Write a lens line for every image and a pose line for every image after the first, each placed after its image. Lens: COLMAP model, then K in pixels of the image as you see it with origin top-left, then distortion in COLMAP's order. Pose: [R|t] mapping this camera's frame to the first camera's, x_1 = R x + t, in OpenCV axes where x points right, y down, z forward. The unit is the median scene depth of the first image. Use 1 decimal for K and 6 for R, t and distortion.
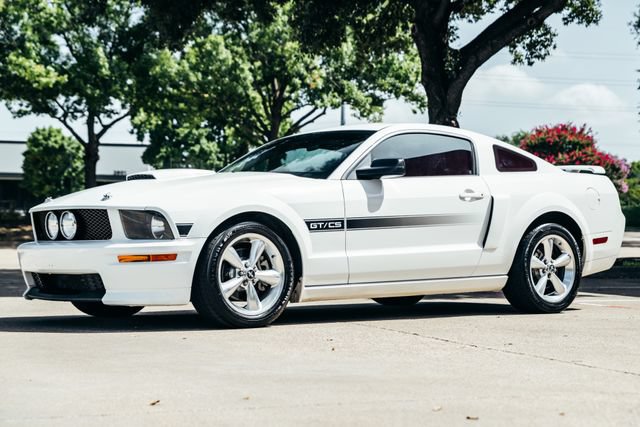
lens RADIAL K [[1365.9, 0, 317.4], [0, 1365.9, 215.0], [0, 0, 1]] dist [0.274024, 0.040235]
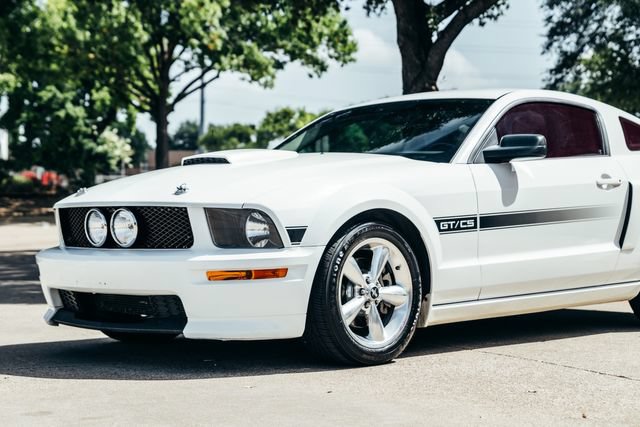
lens RADIAL K [[1397.9, 0, 320.7], [0, 1397.9, 213.2], [0, 0, 1]] dist [0.247756, 0.338834]
pose [[0.993521, -0.005424, 0.113515, -0.137848], [0.002888, 0.999743, 0.022495, -0.014439], [-0.113608, -0.022022, 0.993282, 0.208865]]
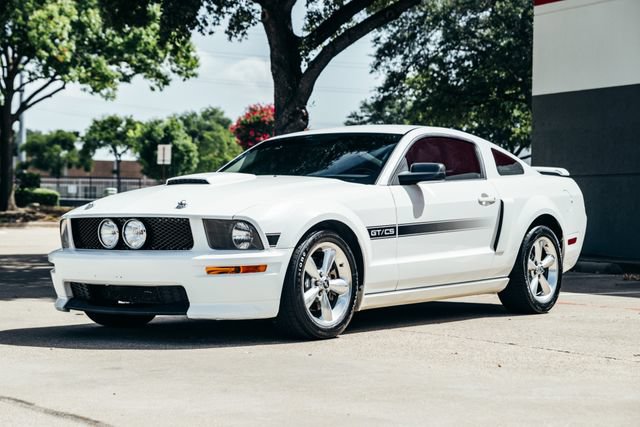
lens RADIAL K [[1397.9, 0, 320.7], [0, 1397.9, 213.2], [0, 0, 1]] dist [0.247756, 0.338834]
pose [[0.969640, 0.000800, 0.244534, -0.249582], [-0.005036, 0.999848, 0.016699, -0.020140], [-0.244484, -0.017424, 0.969497, 0.028035]]
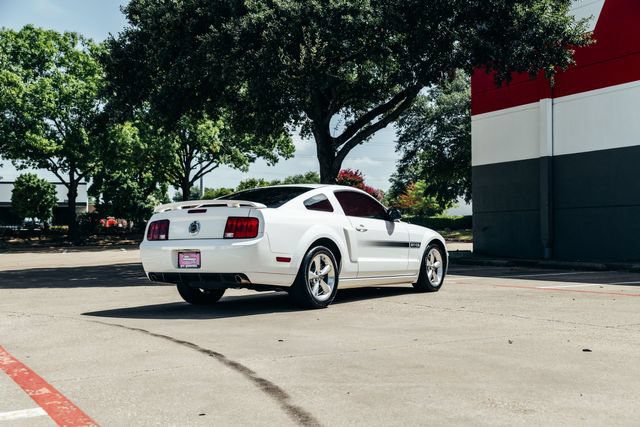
lens RADIAL K [[846.5, 0, 319.9], [0, 846.5, 213.8], [0, 0, 1]] dist [0.081394, 0.013970]
pose [[0.985098, -0.015156, 0.171325, -0.202120], [0.016689, 0.999833, -0.007512, -0.027785], [-0.171182, 0.010259, 0.985186, -0.143213]]
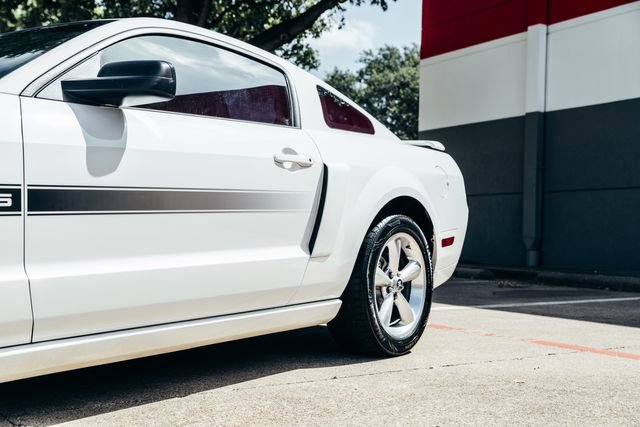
lens RADIAL K [[796.6, 0, 321.2], [0, 796.6, 214.0], [0, 0, 1]] dist [0.022833, 0.019048]
pose [[0.965688, 0.019796, 0.258951, 0.039305], [-0.017543, 0.999786, -0.011007, 0.010700], [-0.259113, 0.006086, 0.965828, 0.664419]]
